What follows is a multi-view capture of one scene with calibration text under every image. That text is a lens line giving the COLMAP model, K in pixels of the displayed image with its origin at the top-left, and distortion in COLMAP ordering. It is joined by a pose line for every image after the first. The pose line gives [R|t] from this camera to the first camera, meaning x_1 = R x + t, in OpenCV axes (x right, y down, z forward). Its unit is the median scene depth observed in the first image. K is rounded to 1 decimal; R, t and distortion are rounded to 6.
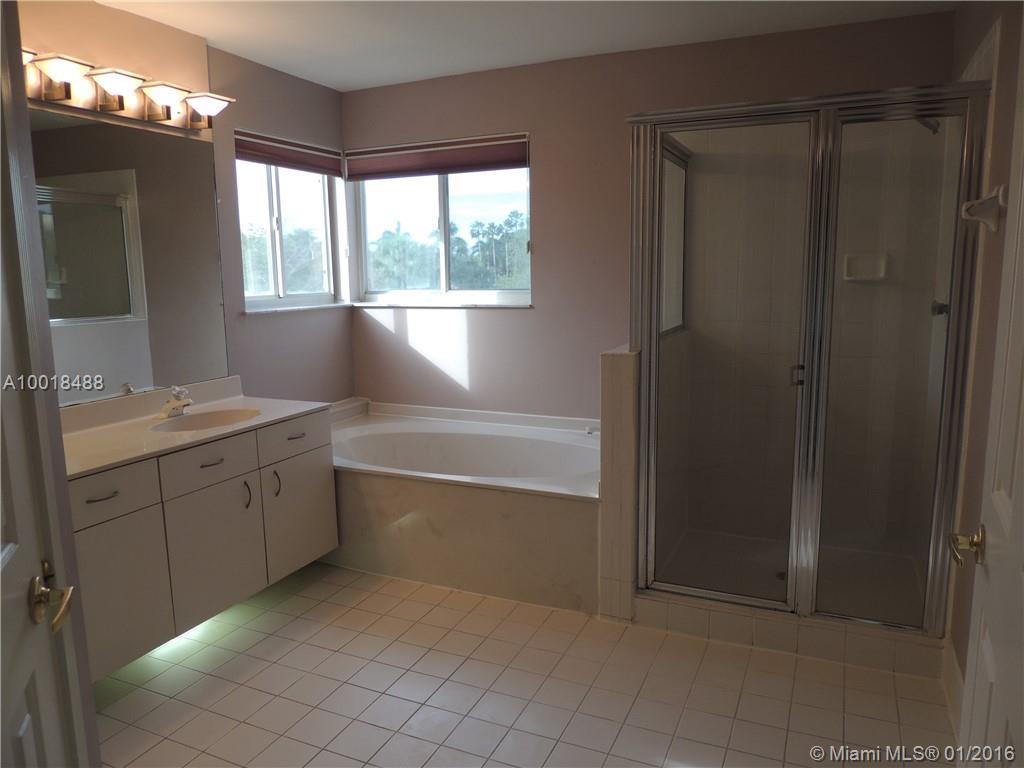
lens RADIAL K [[728.5, 0, 512.0], [0, 728.5, 384.0], [0, 0, 1]] dist [-0.021816, -0.001846]
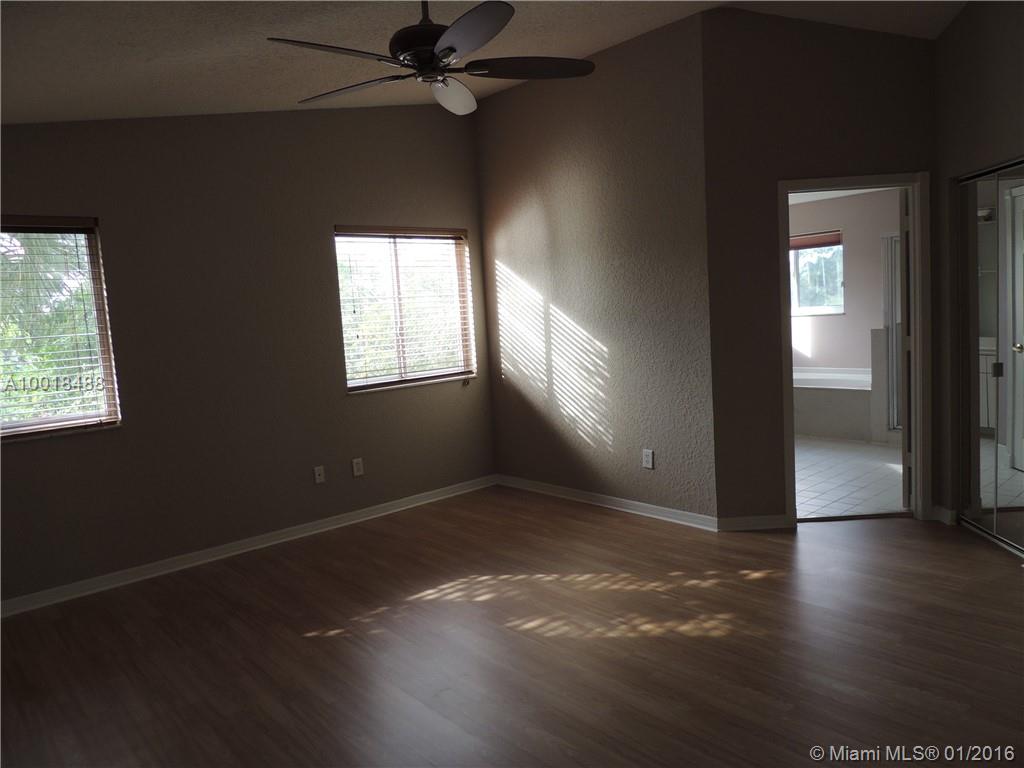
lens RADIAL K [[738.4, 0, 512.0], [0, 738.4, 384.0], [0, 0, 1]] dist [-0.006610, -0.002228]
pose [[0.911260, 0.001382, -0.411829, 0.030000], [-0.016539, 0.999310, -0.033243, 0.169725], [0.411499, 0.037104, 0.910654, -1.212779]]
